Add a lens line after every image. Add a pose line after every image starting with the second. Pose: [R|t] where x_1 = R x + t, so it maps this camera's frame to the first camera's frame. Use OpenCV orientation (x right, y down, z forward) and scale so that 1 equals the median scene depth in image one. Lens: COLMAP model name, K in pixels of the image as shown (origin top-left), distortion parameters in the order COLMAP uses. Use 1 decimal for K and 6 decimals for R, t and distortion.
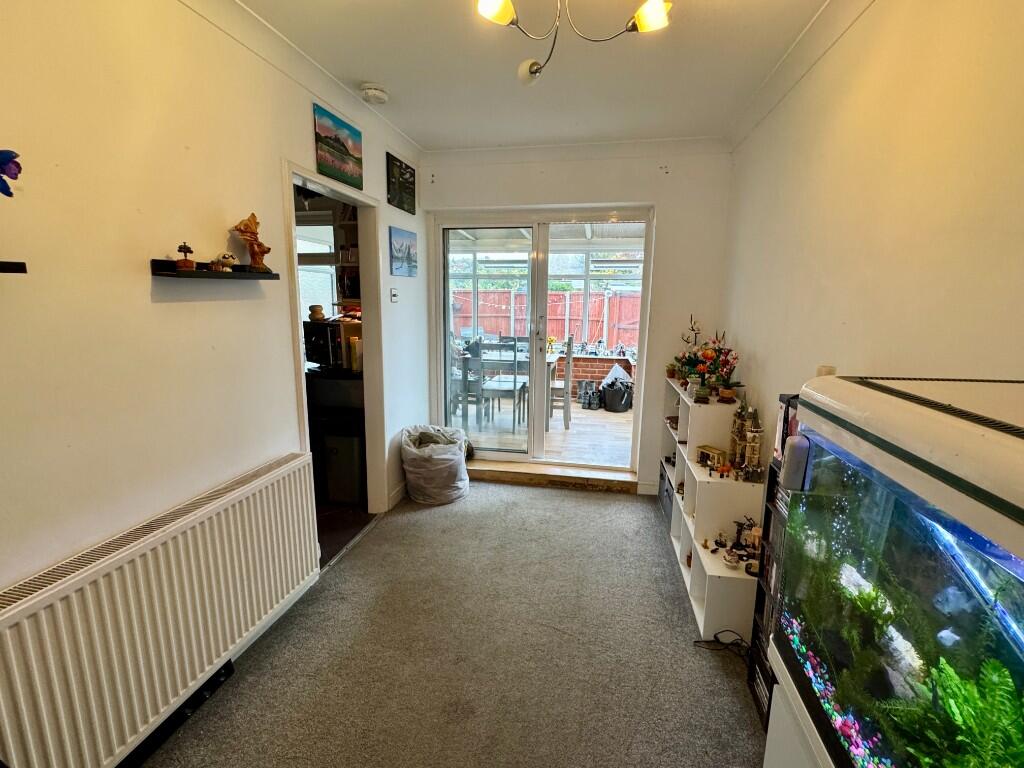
lens RADIAL K [[454.1, 0, 511.6], [0, 454.1, 384.8], [0, 0, 1]] dist [0.000249, 0.000001]
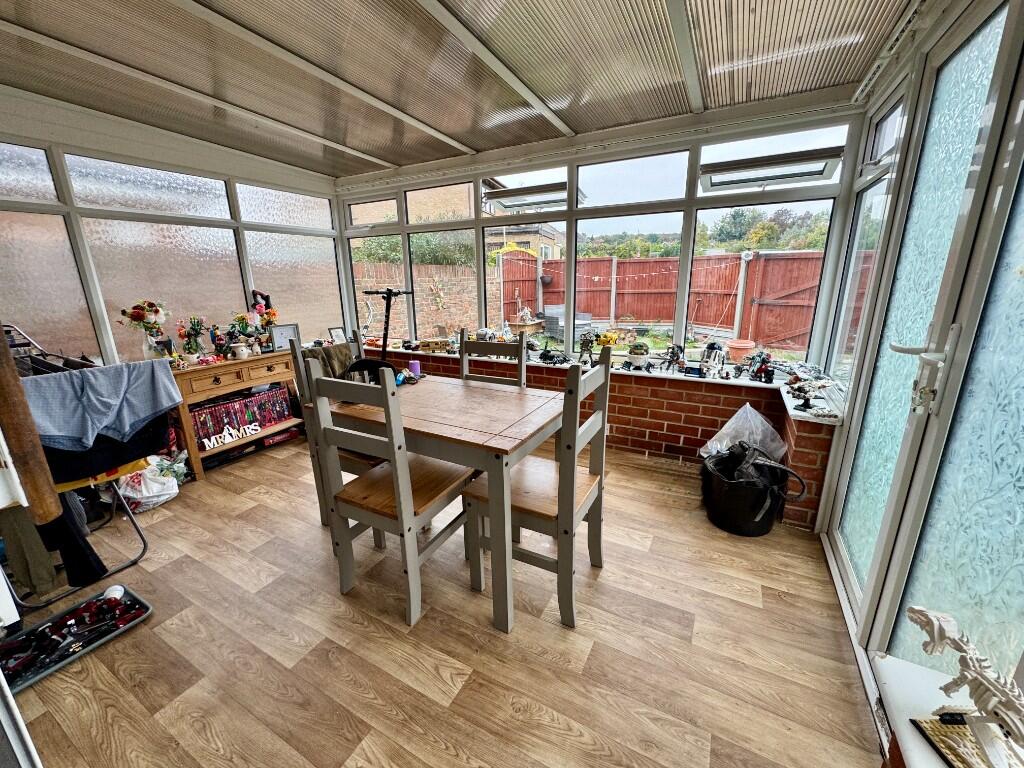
lens RADIAL K [[409.0, 0, 512.8], [0, 409.0, 379.4], [0, 0, 1]] dist [0.000416, 0.000031]
pose [[0.953020, 0.045386, -0.299487, 0.126828], [-0.025280, 0.997179, 0.070673, -0.086170], [0.301849, -0.059782, 0.951479, 0.534438]]
